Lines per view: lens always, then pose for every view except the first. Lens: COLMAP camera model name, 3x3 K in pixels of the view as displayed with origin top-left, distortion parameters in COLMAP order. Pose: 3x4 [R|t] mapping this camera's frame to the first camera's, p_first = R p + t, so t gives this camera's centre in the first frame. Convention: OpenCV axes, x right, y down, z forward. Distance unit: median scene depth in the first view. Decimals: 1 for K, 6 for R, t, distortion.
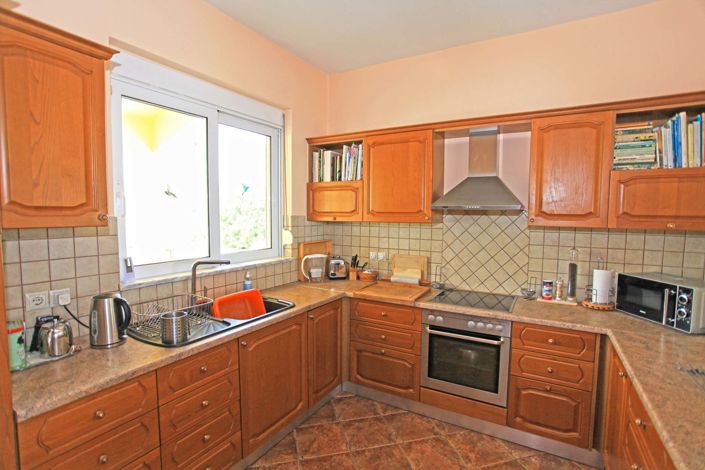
lens RADIAL K [[334.1, 0, 352.5], [0, 334.1, 235.0], [0, 0, 1]] dist [-0.078423, 0.033348]
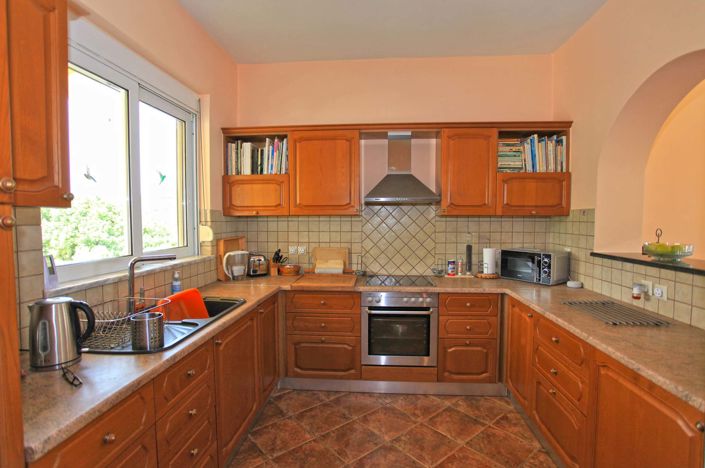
lens RADIAL K [[340.0, 0, 352.5], [0, 340.0, 234.0], [0, 0, 1]] dist [-0.069277, 0.028748]
pose [[0.905546, -0.028398, 0.423297, -0.275359], [0.035886, 0.999309, -0.009727, 0.039090], [-0.422728, 0.023999, 0.905939, -0.003292]]
